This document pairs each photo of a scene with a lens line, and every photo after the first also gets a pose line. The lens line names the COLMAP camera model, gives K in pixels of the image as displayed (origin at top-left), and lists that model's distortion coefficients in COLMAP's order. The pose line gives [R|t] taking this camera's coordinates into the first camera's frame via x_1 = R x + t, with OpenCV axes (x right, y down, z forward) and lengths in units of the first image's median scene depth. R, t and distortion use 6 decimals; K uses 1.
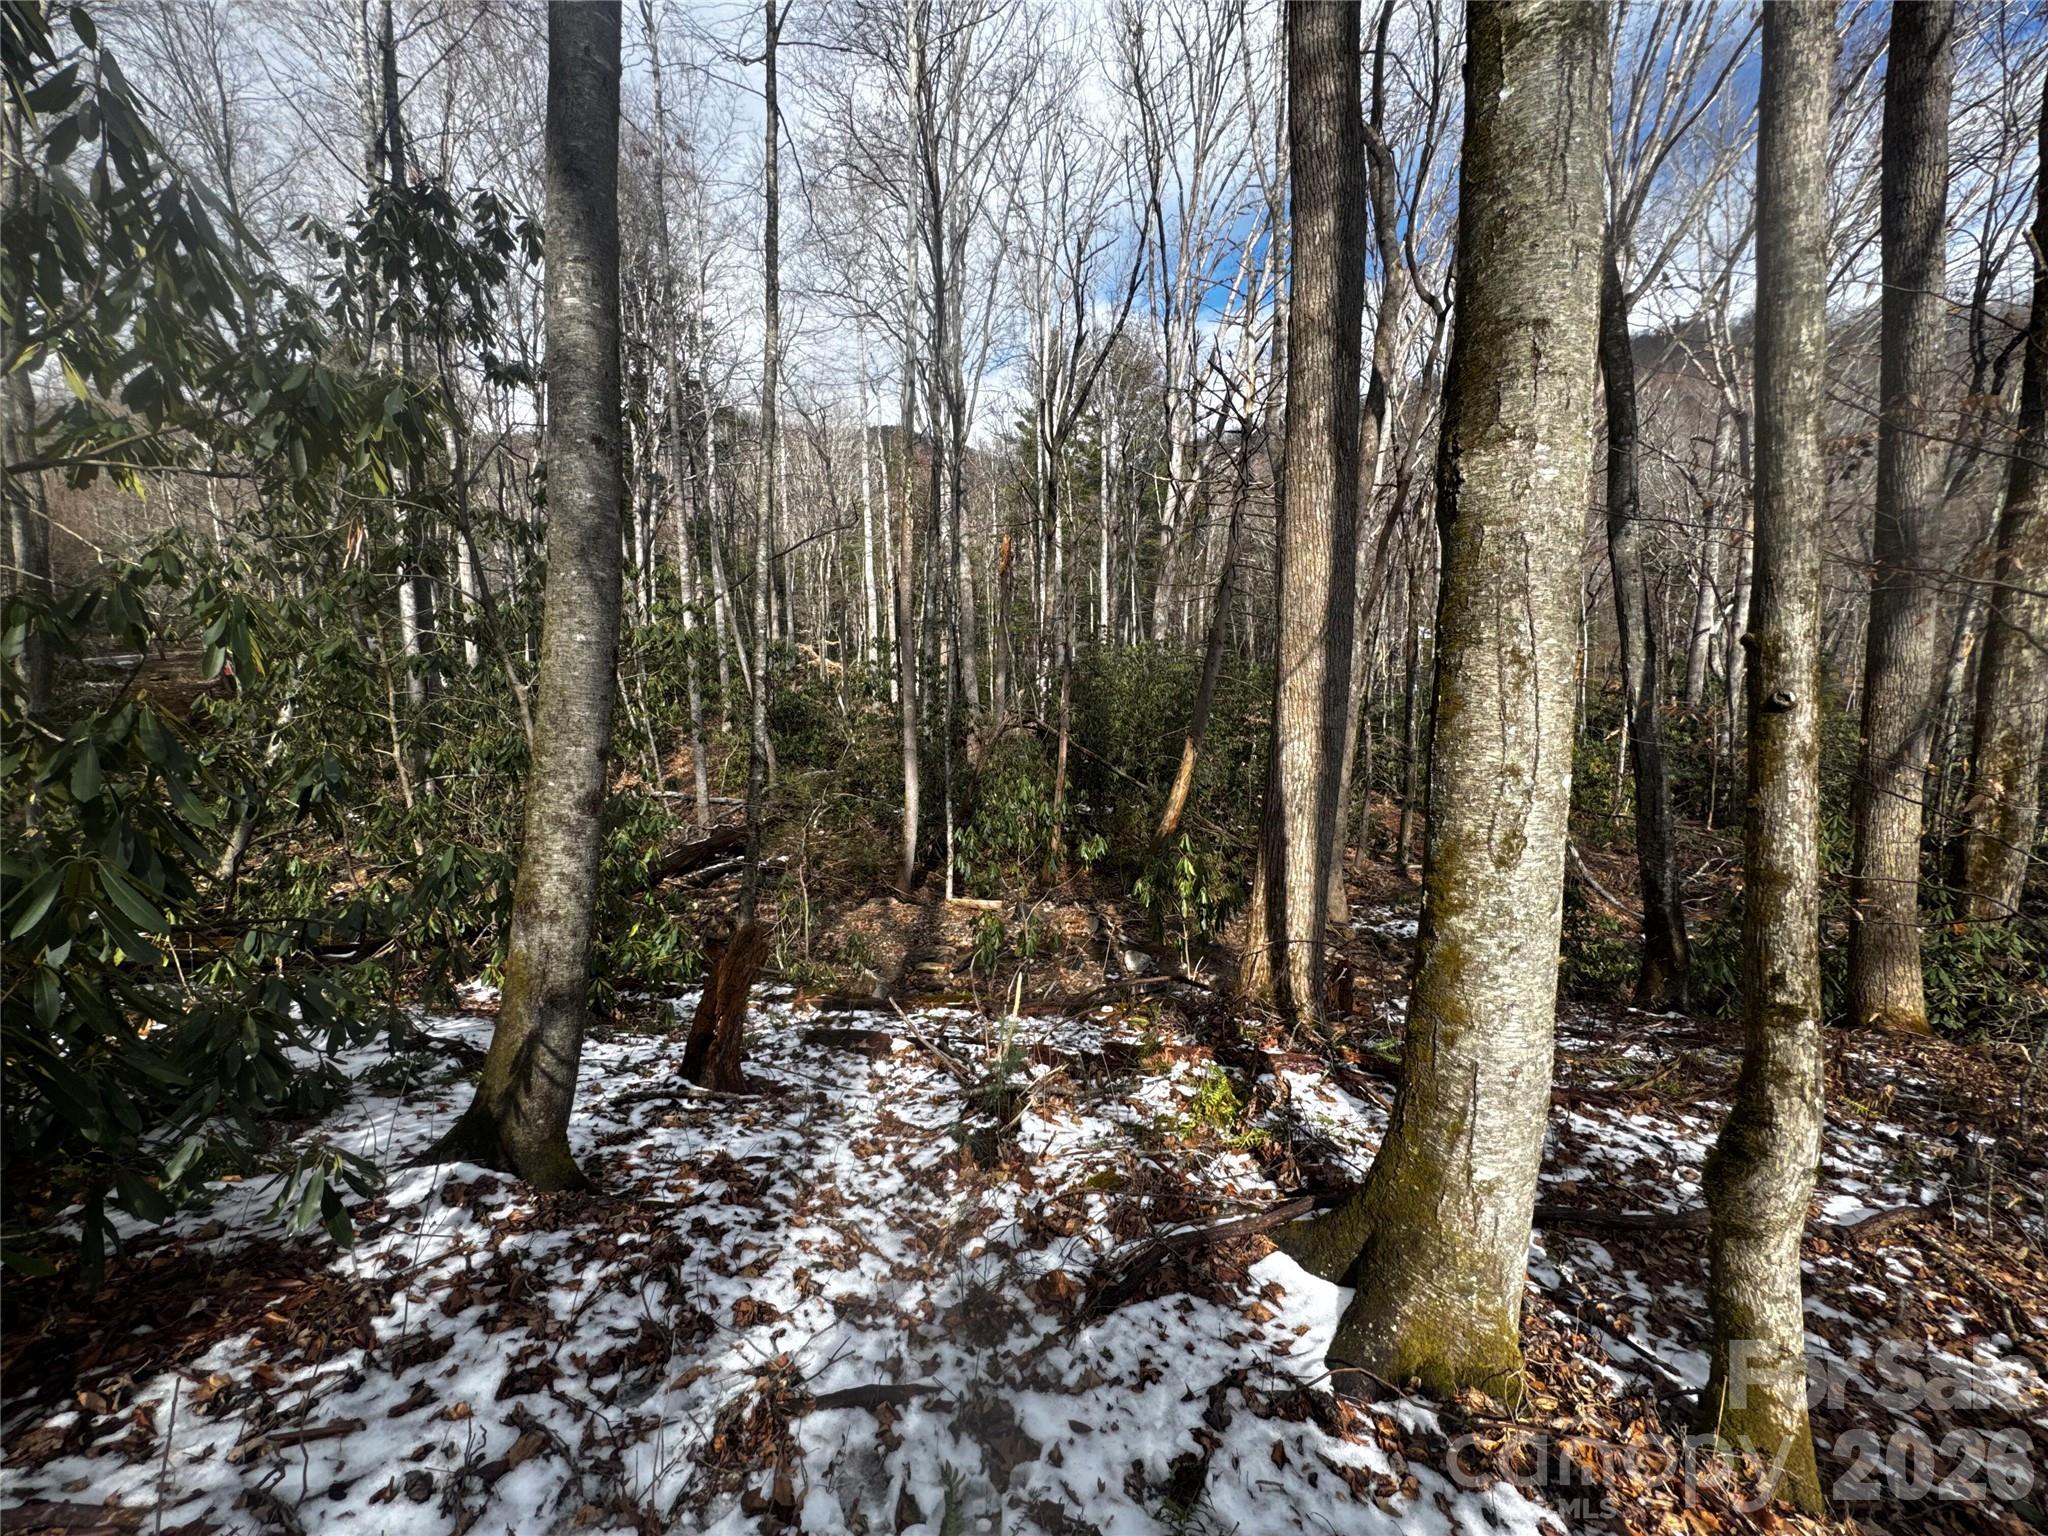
lens RADIAL K [[810.9, 0, 1025.0], [0, 810.9, 768.7], [0, 0, 1]] dist [-0.002698, 0.000035]
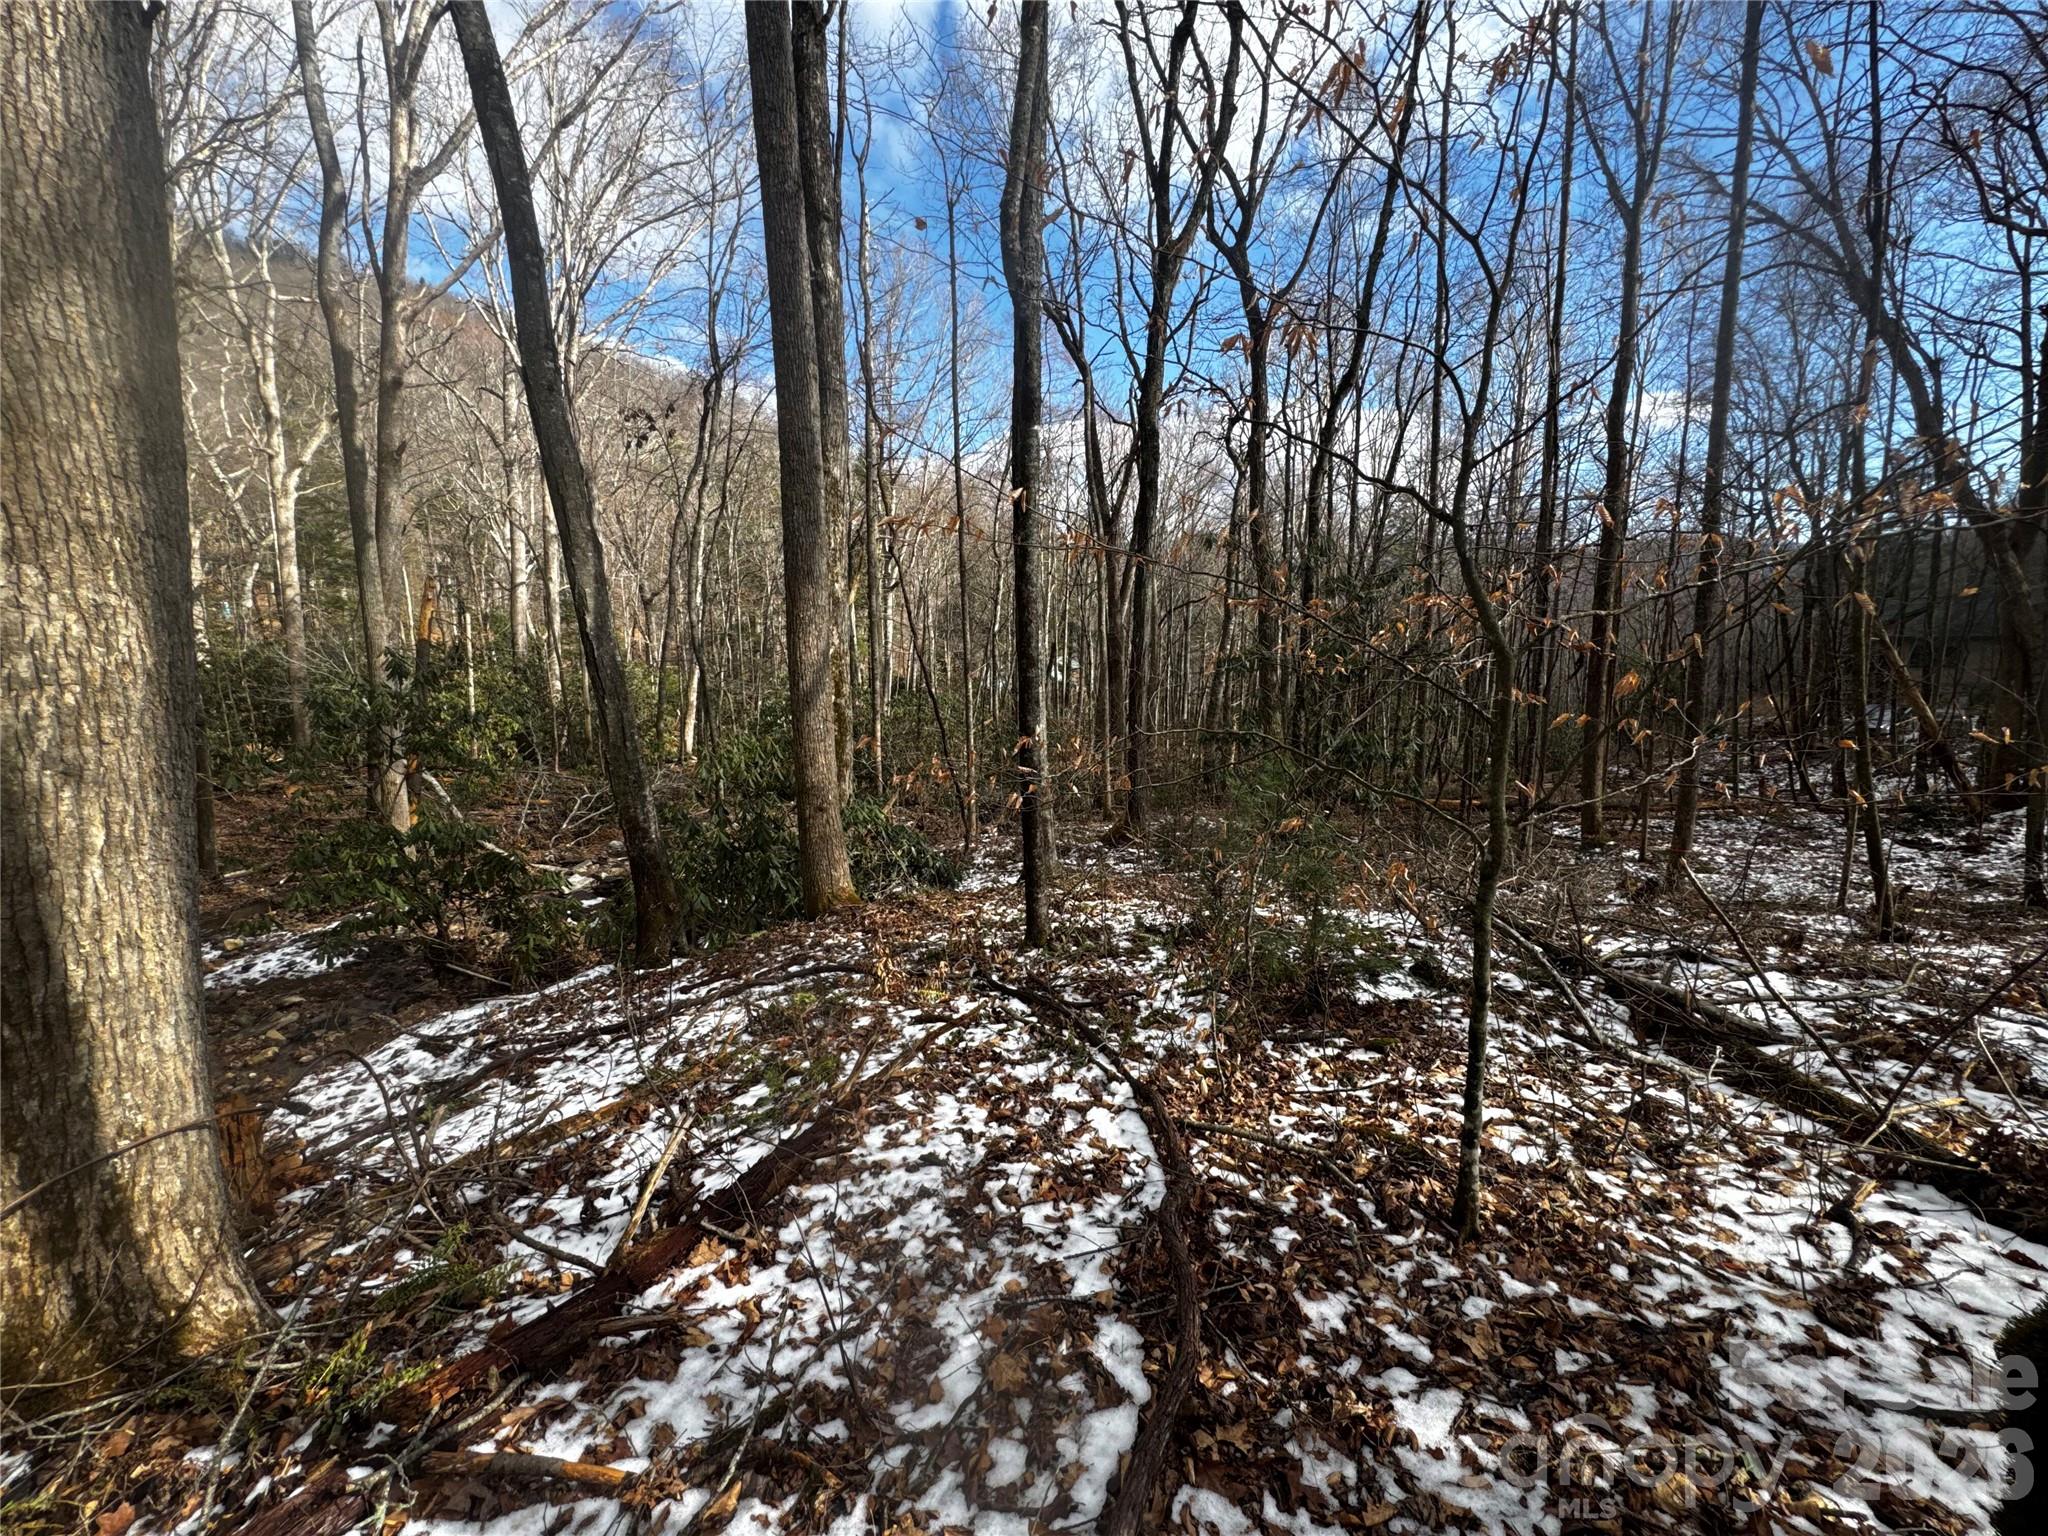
lens RADIAL K [[801.5, 0, 1024.0], [0, 801.5, 768.0], [0, 0, 1]] dist [-0.002942, -0.000092]
pose [[0.290531, -0.125490, 0.948601, 0.155529], [0.079160, 0.991117, 0.106870, 0.041461], [-0.953586, 0.044043, 0.297884, 0.585967]]
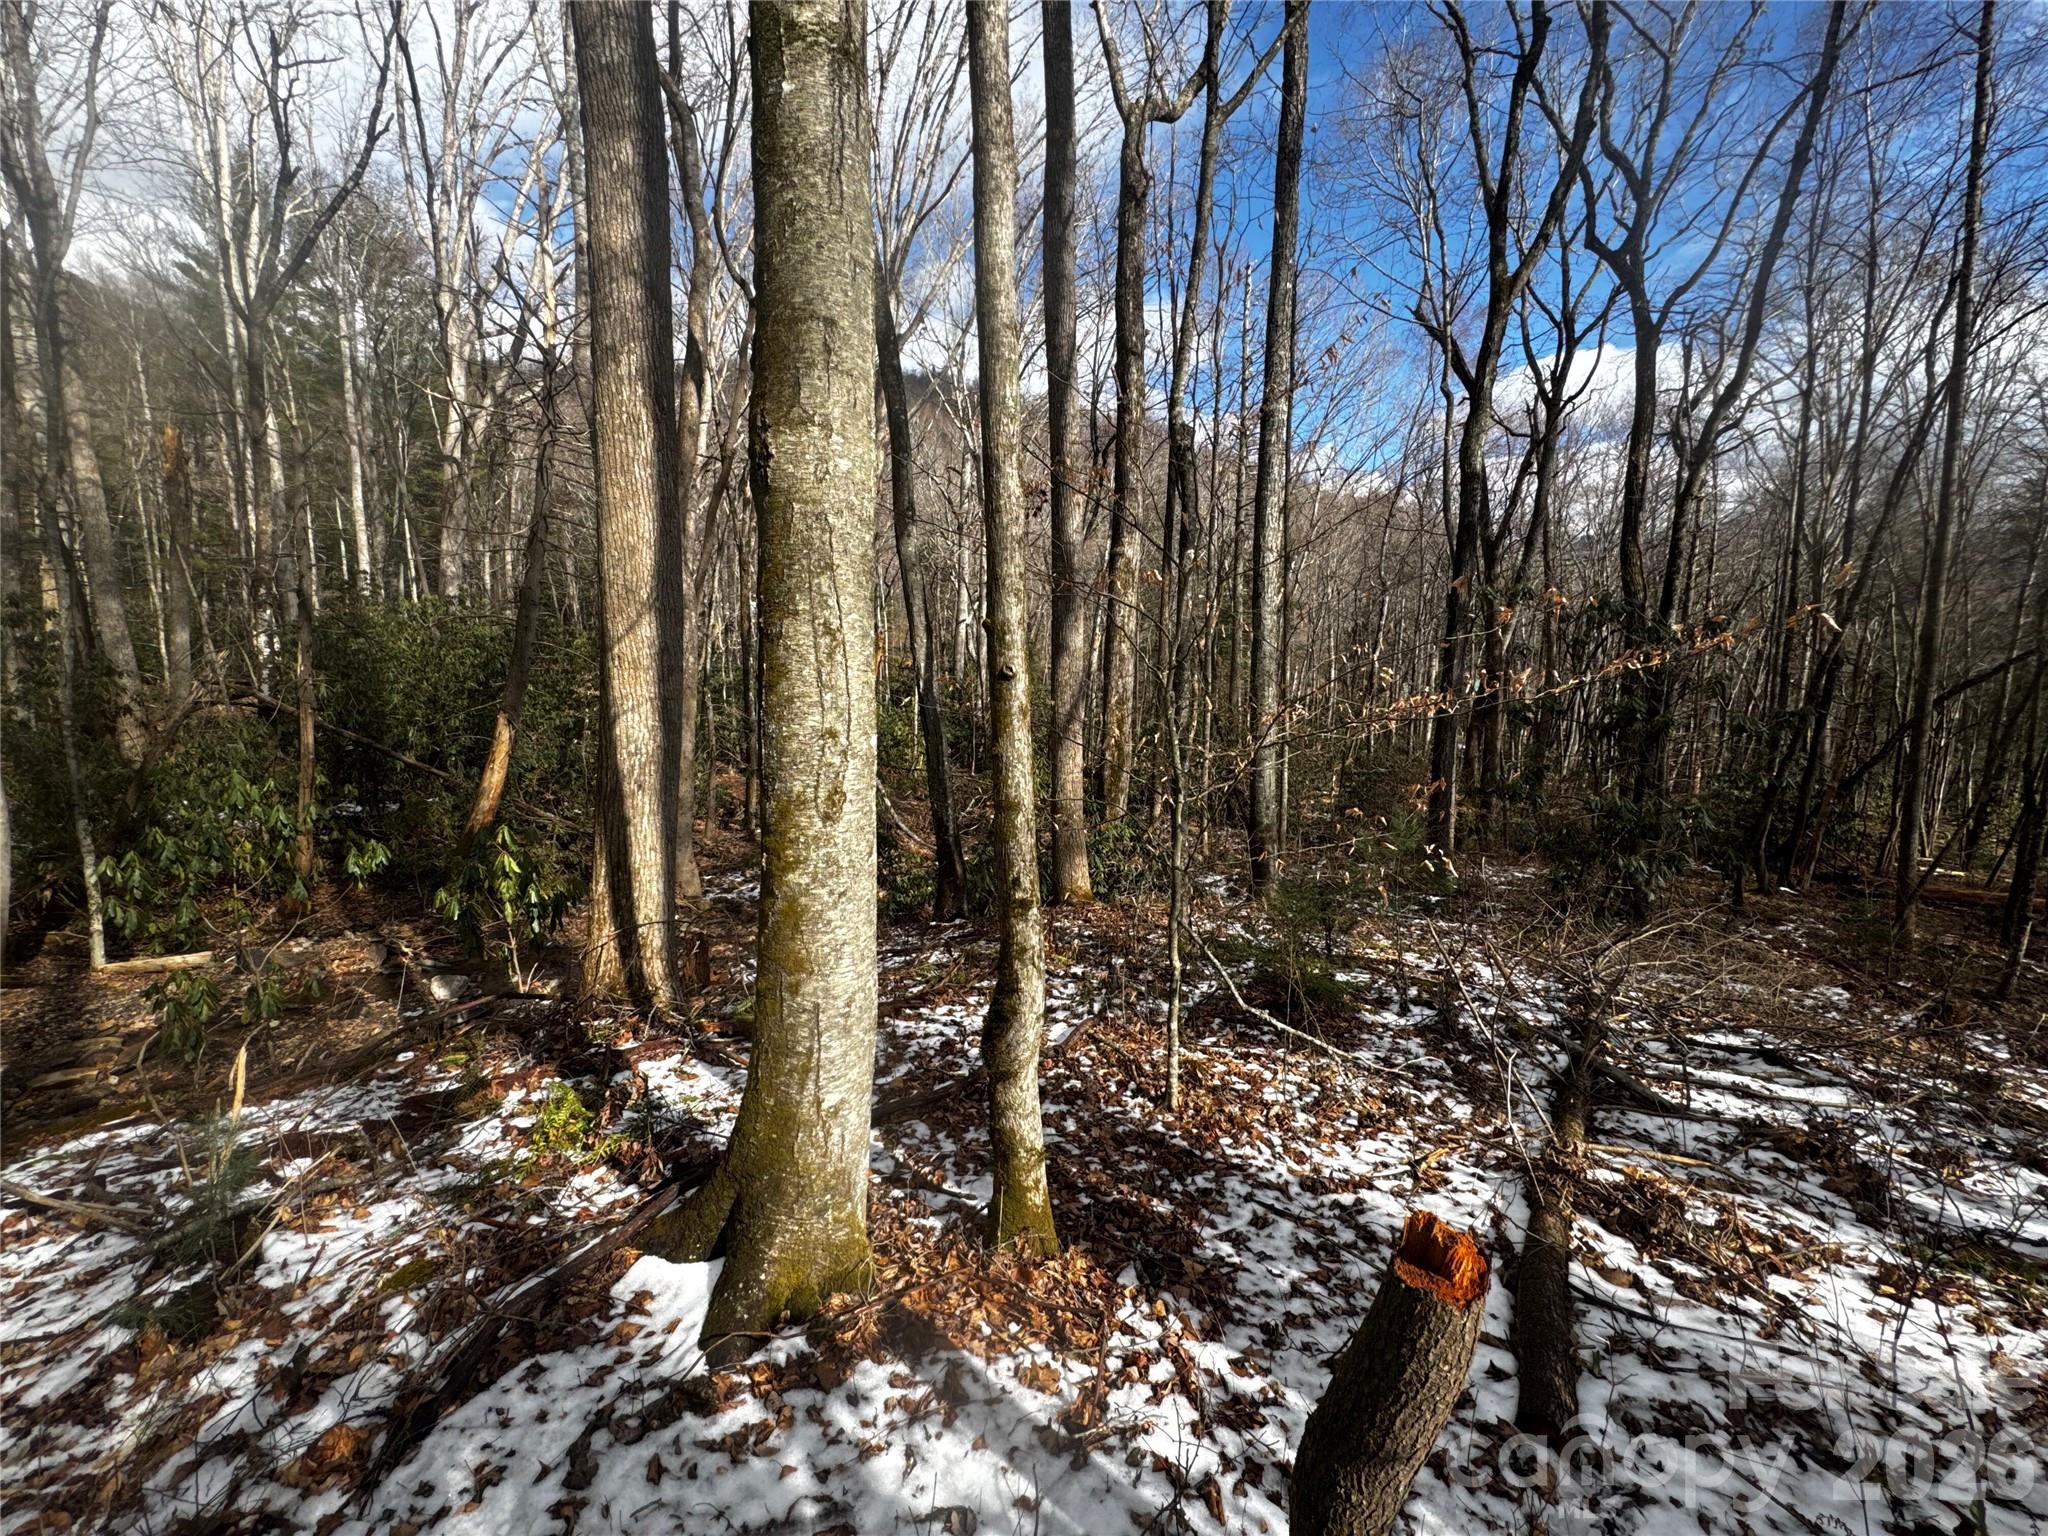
lens RADIAL K [[811.3, 0, 1024.0], [0, 811.3, 768.0], [0, 0, 1]] dist [-0.000296, 0.000065]
pose [[0.719114, -0.069839, 0.691373, 0.011263], [0.046821, 0.997545, 0.052066, 0.001798], [-0.693313, -0.005071, 0.720619, 0.011118]]
